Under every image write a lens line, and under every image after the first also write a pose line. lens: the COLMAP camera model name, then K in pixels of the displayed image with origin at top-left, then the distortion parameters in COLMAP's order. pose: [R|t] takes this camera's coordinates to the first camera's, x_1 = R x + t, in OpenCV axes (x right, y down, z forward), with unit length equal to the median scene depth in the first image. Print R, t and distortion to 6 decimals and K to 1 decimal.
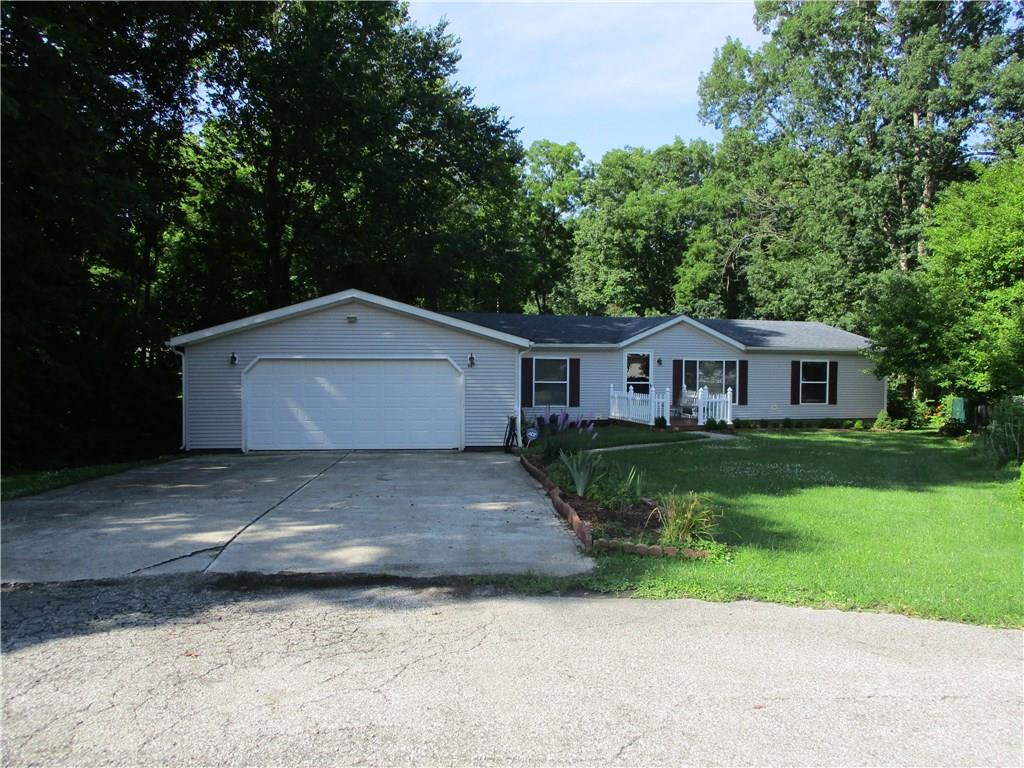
lens RADIAL K [[857.0, 0, 513.0], [0, 857.0, 370.1], [0, 0, 1]] dist [-0.026572, 0.020552]
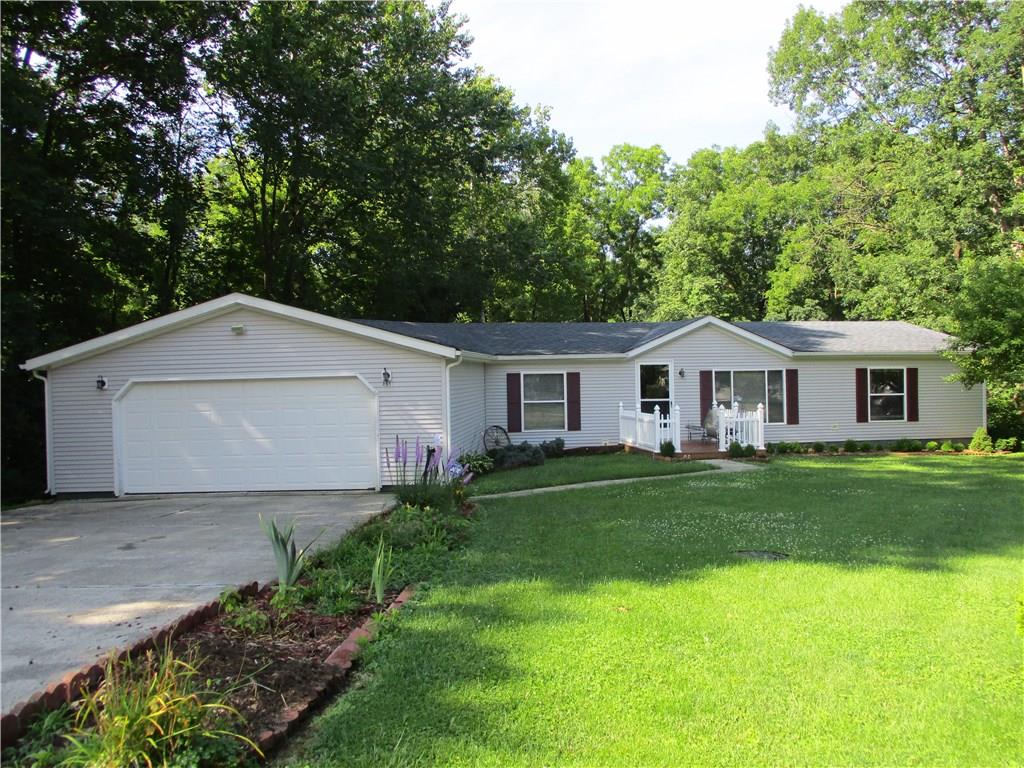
lens RADIAL K [[872.5, 0, 510.8], [0, 872.5, 365.5], [0, 0, 1]] dist [-0.005625, 0.004934]
pose [[0.991097, -0.028295, -0.130102, 0.074965], [0.024524, 0.999234, -0.030499, 0.002421], [0.130865, 0.027037, 0.991031, 0.095261]]
